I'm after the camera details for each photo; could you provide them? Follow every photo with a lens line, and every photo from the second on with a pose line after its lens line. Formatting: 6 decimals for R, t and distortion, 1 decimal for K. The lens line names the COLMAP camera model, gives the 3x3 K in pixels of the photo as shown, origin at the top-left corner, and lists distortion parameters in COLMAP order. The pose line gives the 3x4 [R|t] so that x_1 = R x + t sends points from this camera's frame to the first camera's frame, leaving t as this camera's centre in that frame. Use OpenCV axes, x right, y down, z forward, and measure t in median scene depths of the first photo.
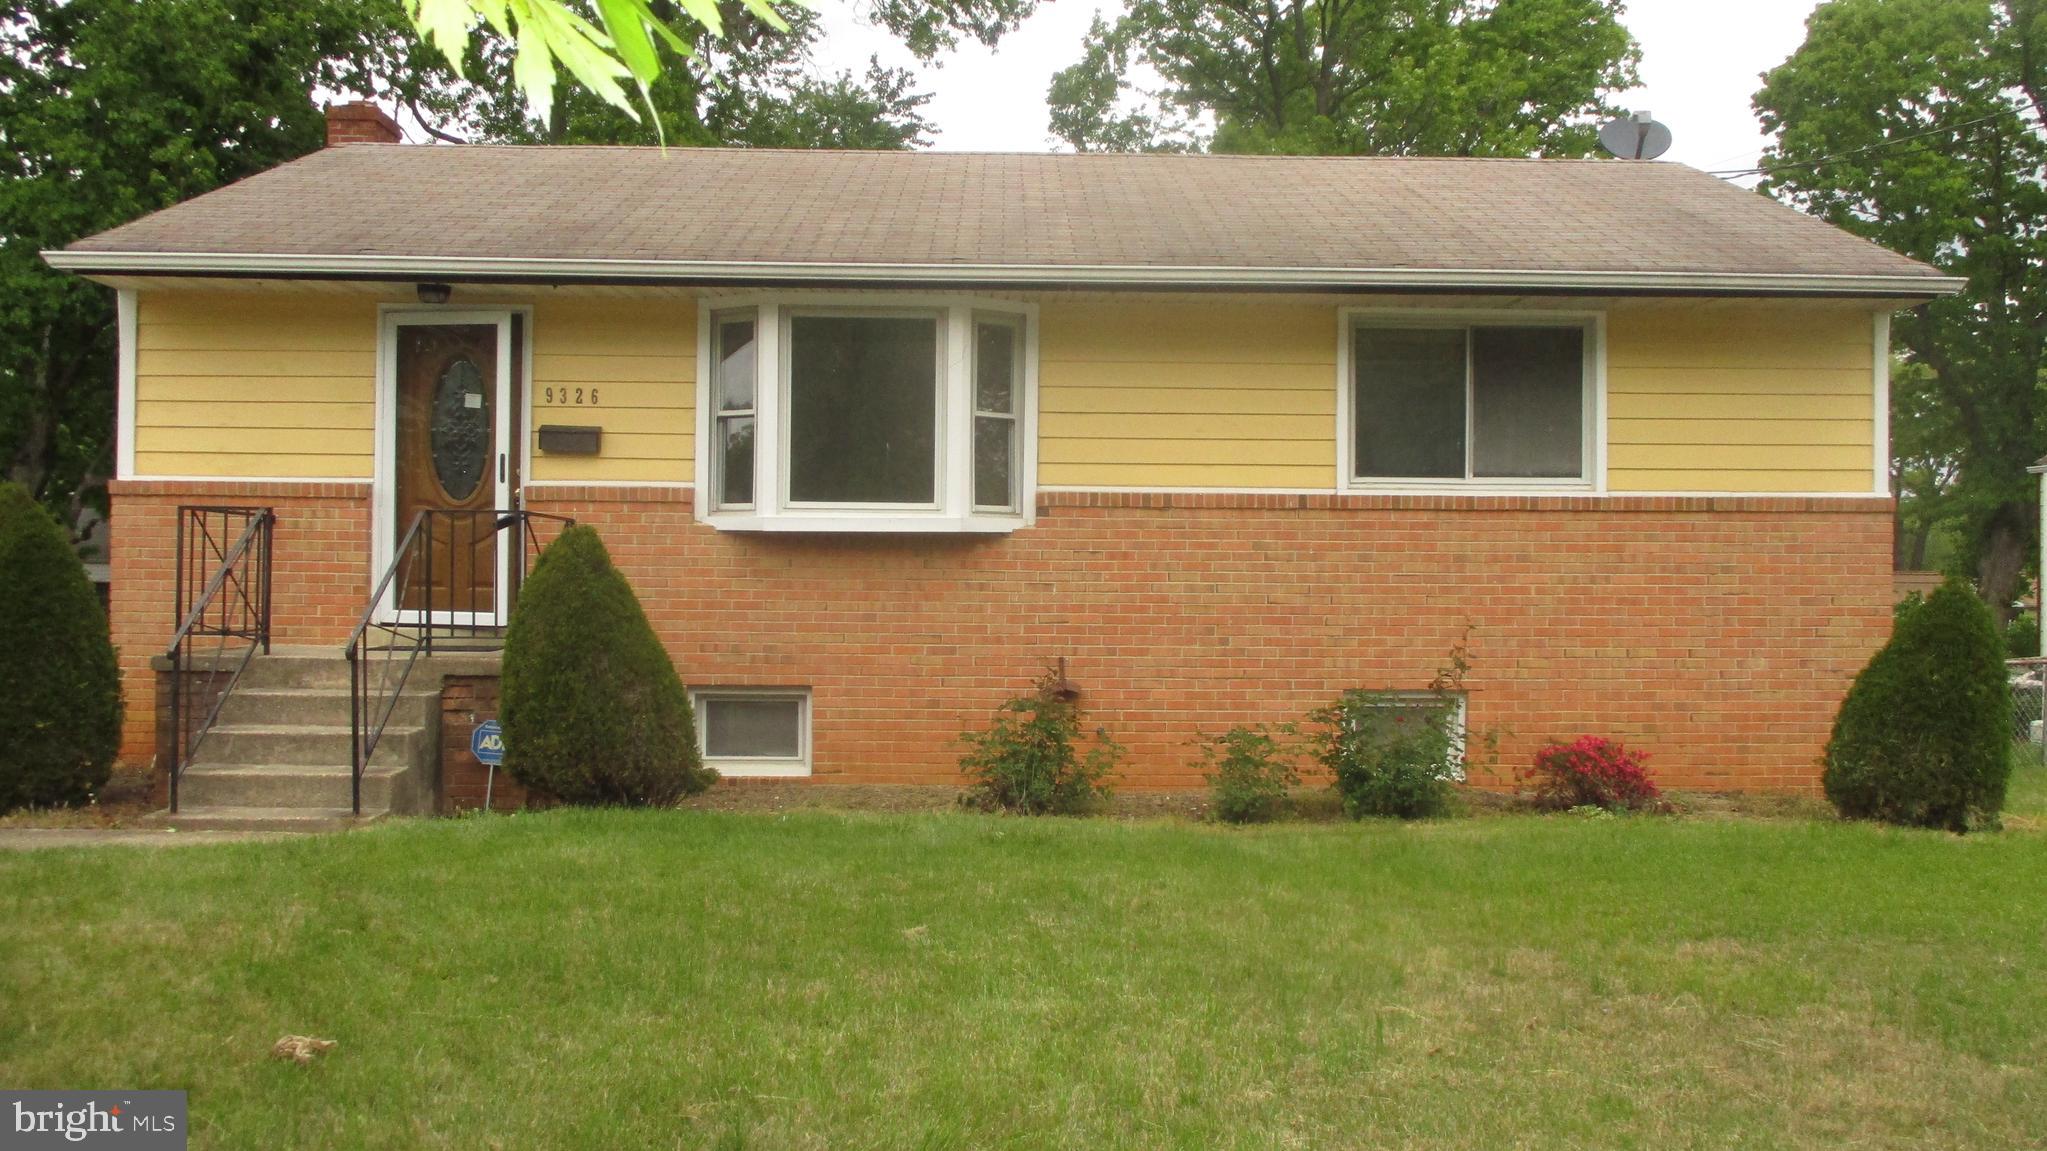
lens RADIAL K [[1659.1, 0, 1051.6], [0, 1659.1, 577.2], [0, 0, 1]] dist [-0.012338, 0.001409]
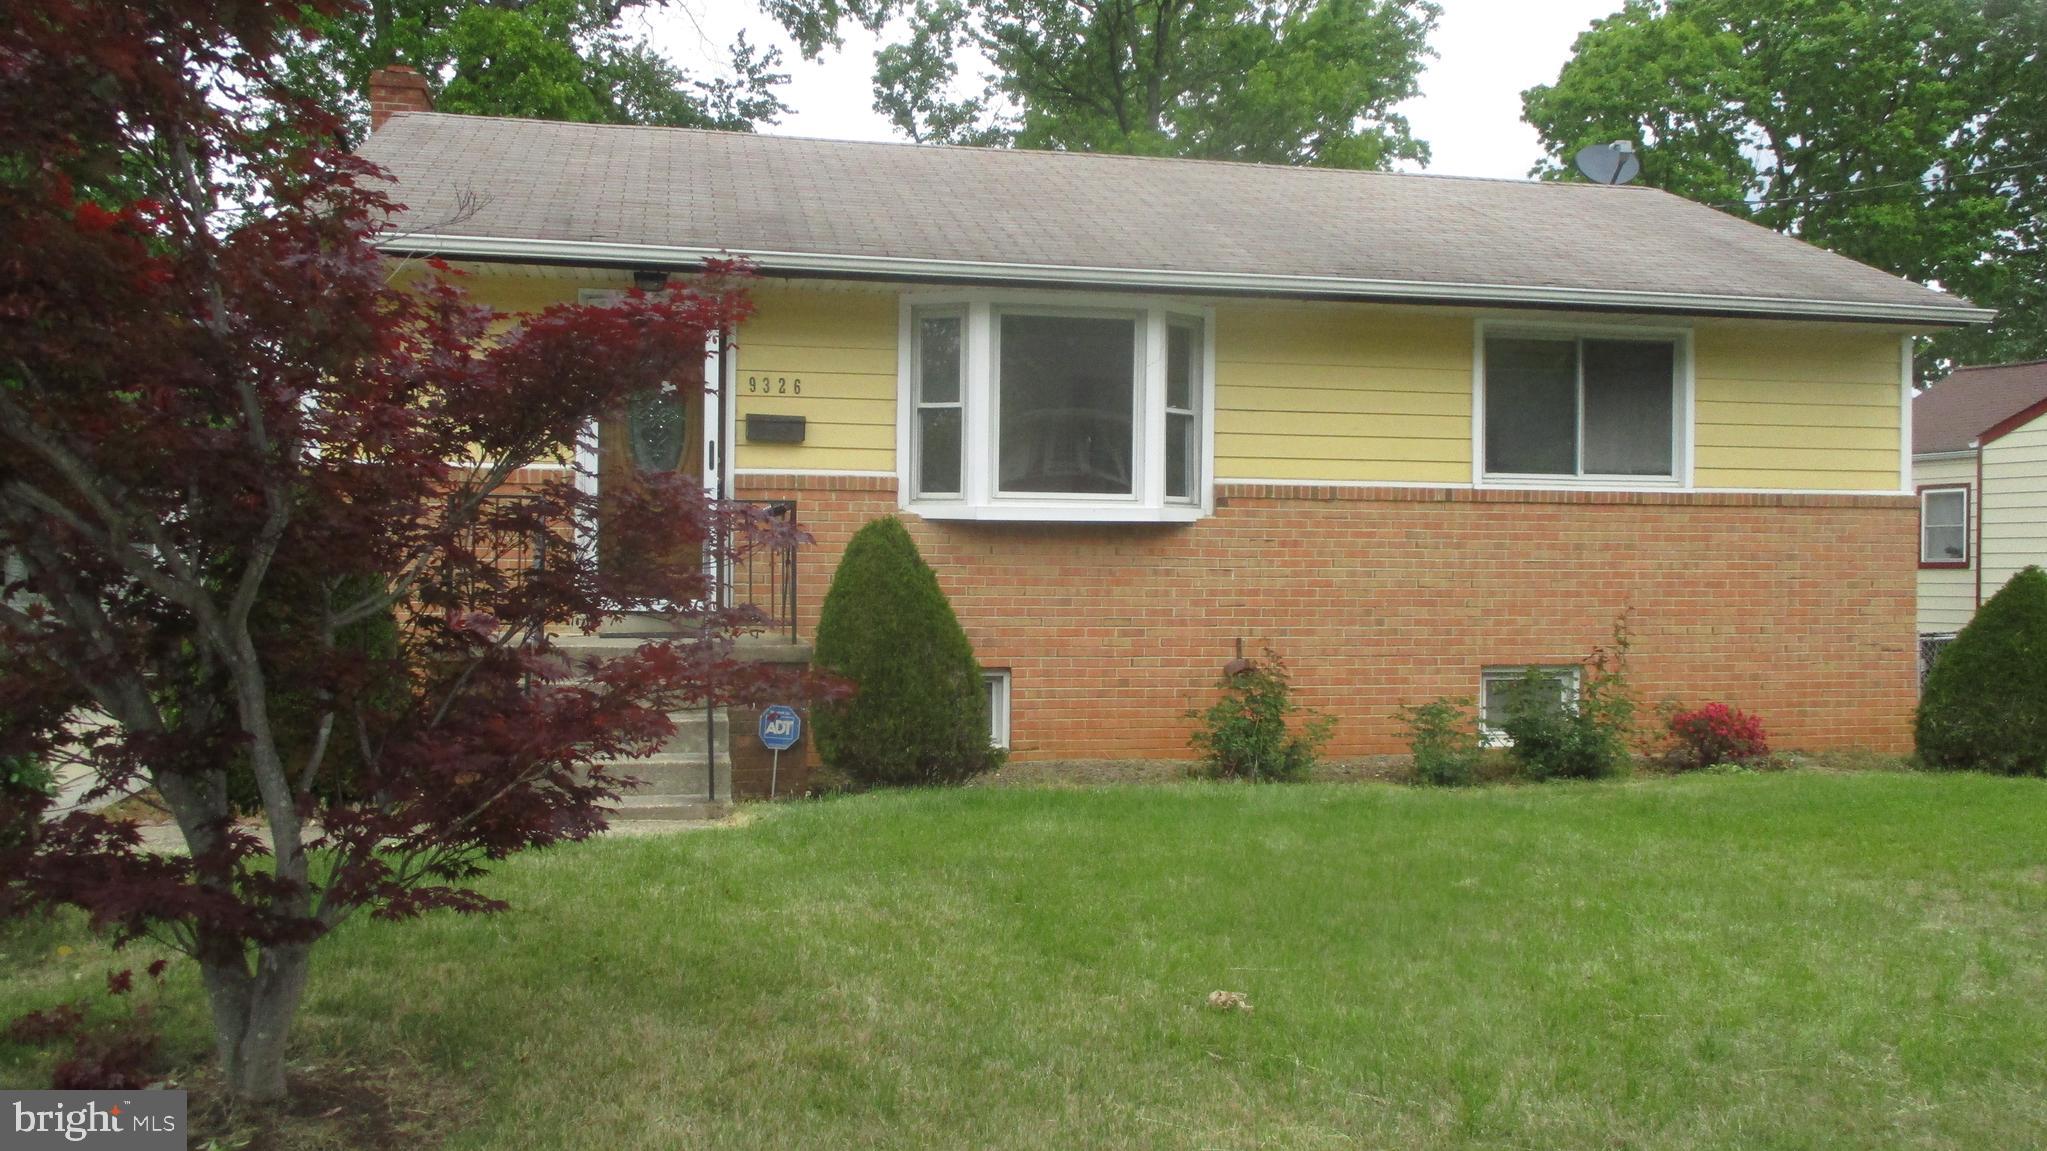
lens RADIAL K [[1659.1, 0, 1031.3], [0, 1659.1, 575.5], [0, 0, 1]] dist [-0.012338, 0.001409]
pose [[0.982706, -0.001379, 0.185167, -0.324008], [-0.001366, 0.999891, 0.014699, -0.007902], [-0.185167, -0.014698, 0.982597, -0.031191]]
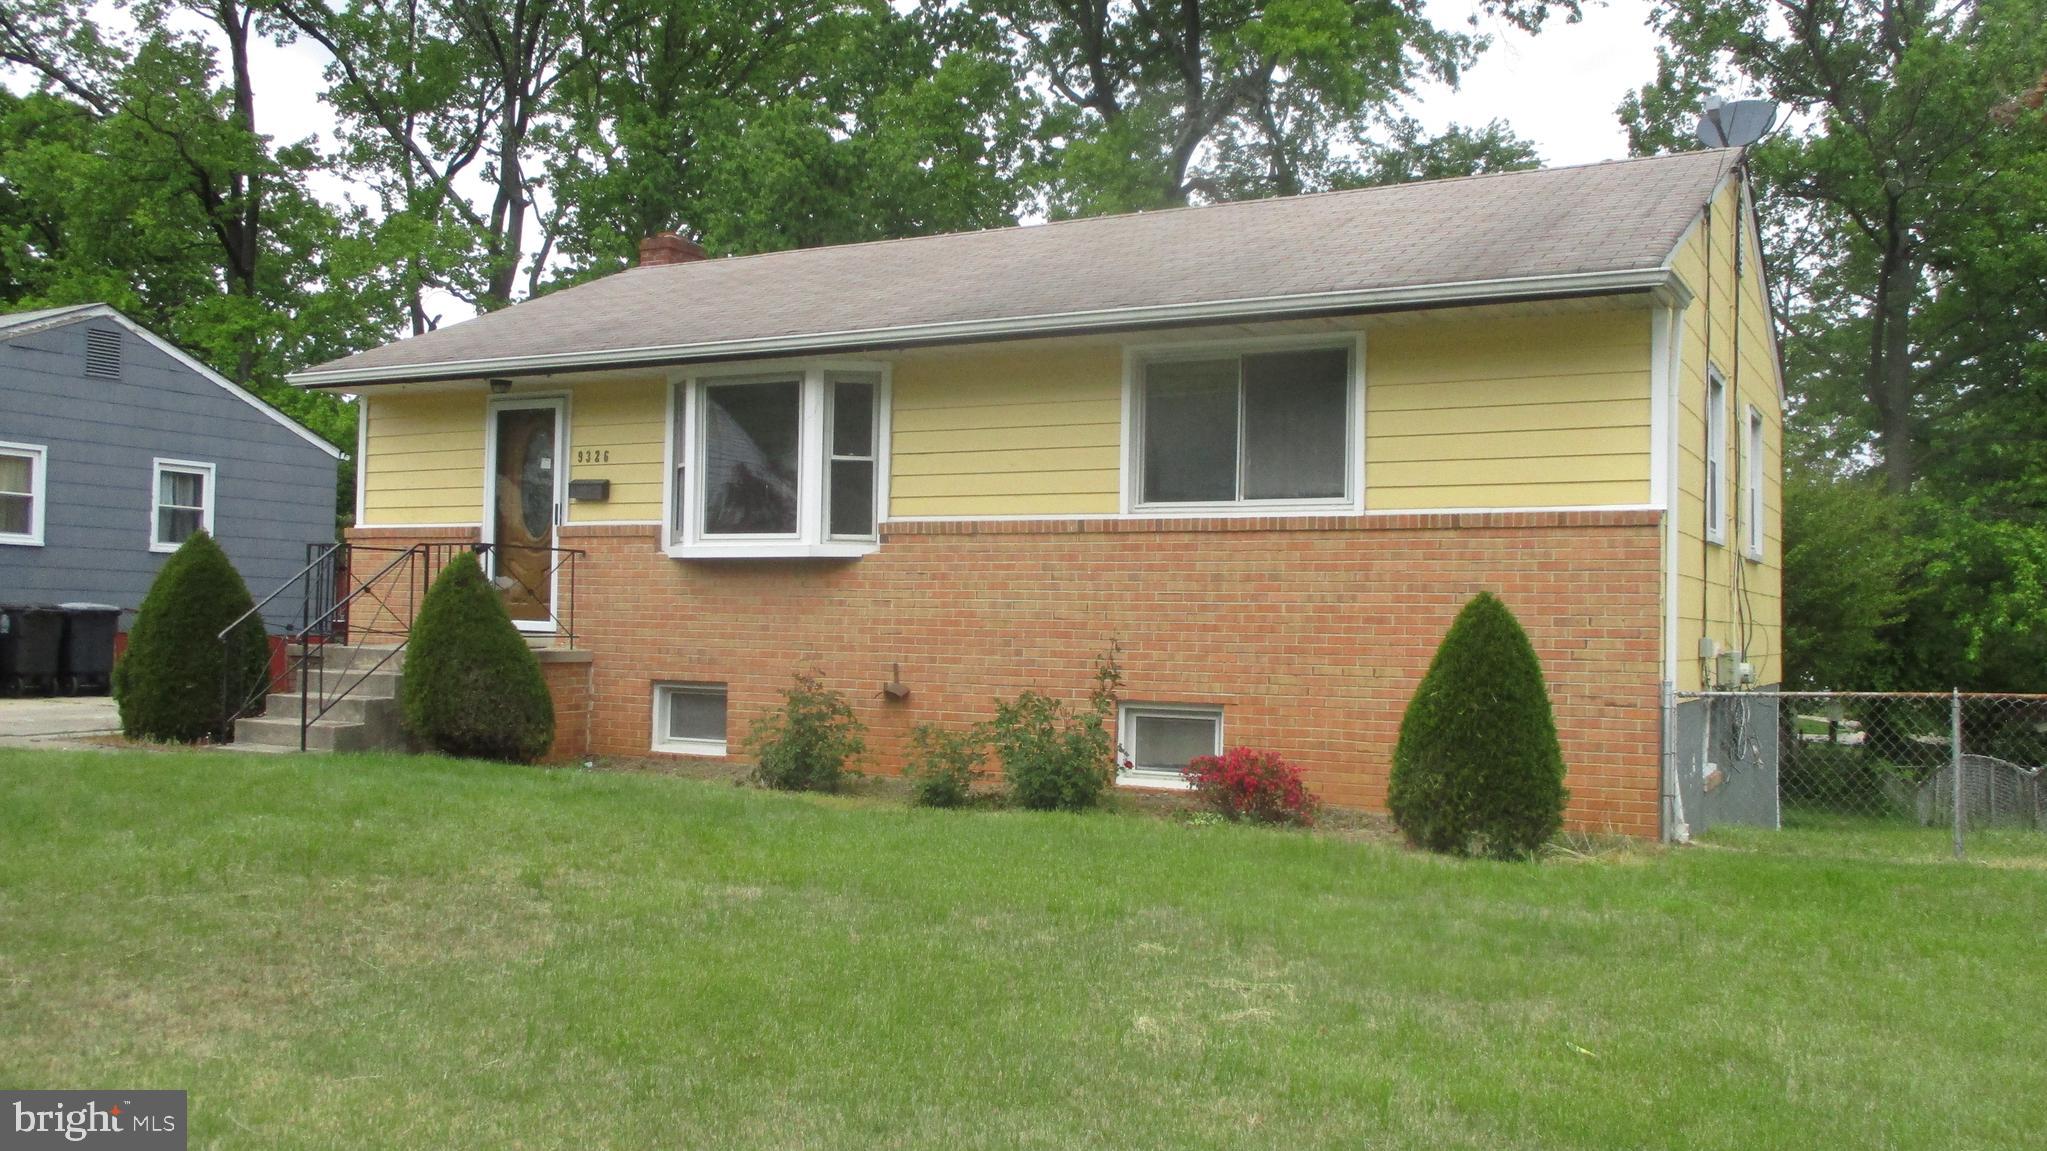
lens RADIAL K [[1659.1, 0, 1044.4], [0, 1659.1, 580.8], [0, 0, 1]] dist [-0.012338, 0.001409]
pose [[0.871620, -0.003055, -0.490173, 0.664889], [-0.008084, 0.999755, -0.020605, 0.013067], [0.490116, 0.021922, 0.871381, 0.034895]]
